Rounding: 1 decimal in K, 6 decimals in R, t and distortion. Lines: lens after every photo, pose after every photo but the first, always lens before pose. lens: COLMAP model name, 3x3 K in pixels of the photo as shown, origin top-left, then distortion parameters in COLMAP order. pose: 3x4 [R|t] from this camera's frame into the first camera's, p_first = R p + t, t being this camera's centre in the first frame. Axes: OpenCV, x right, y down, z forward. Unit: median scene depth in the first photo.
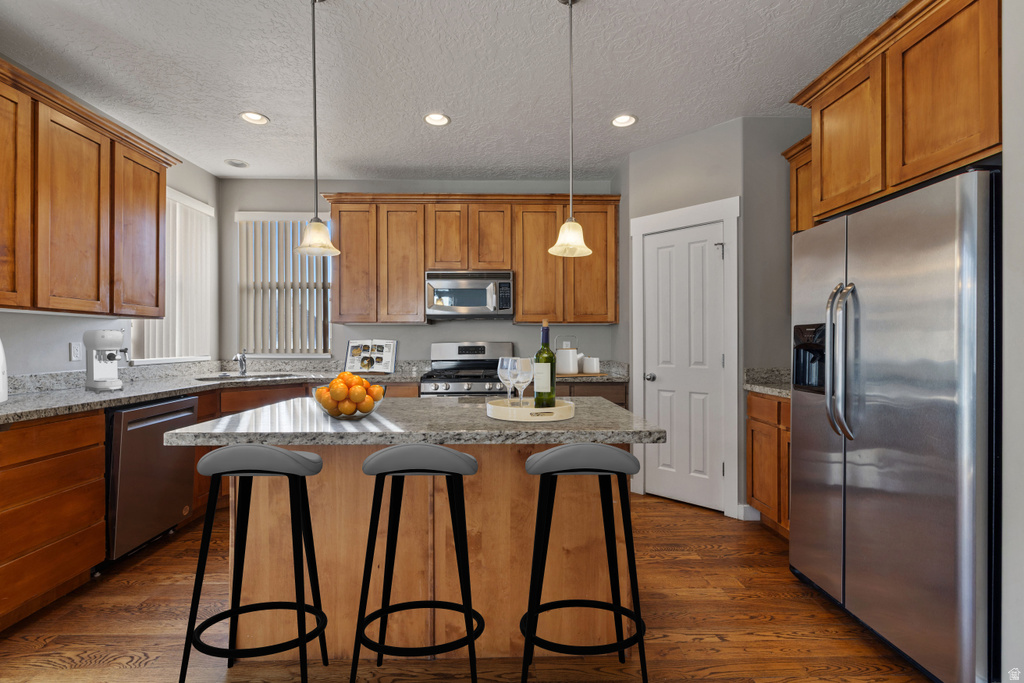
lens RADIAL K [[455.3, 0, 512.0], [0, 455.3, 341.5], [0, 0, 1]] dist [0.000766, -0.000581]
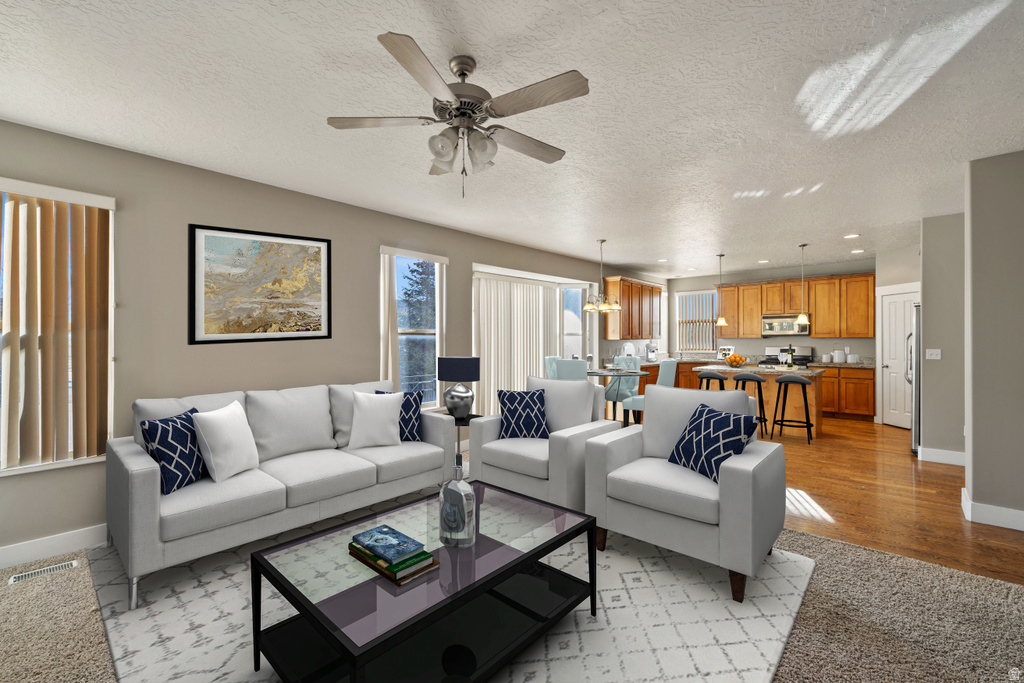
lens RADIAL K [[428.3, 0, 512.0], [0, 428.3, 341.5], [0, 0, 1]] dist [0.010610, 0.000082]
pose [[0.728354, 0.000543, -0.685200, 0.544100], [0.005180, 0.999967, 0.006299, -0.066458], [0.685181, -0.008137, 0.728327, -2.070037]]
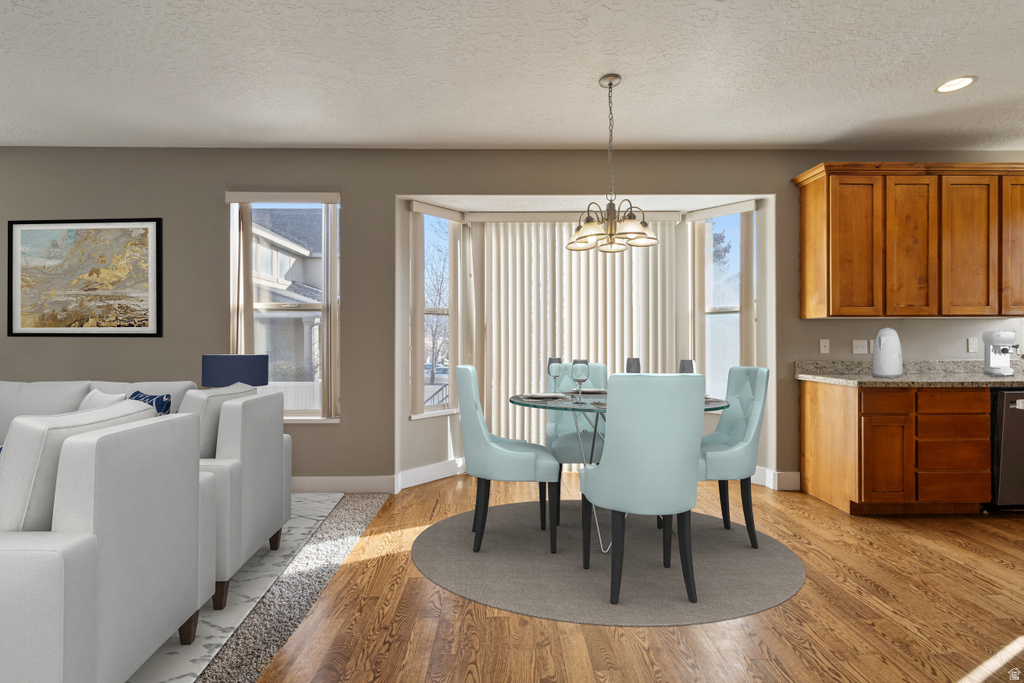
lens RADIAL K [[455.3, 0, 512.0], [0, 455.3, 341.5], [0, 0, 1]] dist [0.000766, -0.000581]
pose [[-0.014557, 0.002171, -0.999892, 0.387256], [0.007317, 0.999971, 0.002065, -0.001143], [0.999867, -0.007286, -0.014572, -0.319643]]
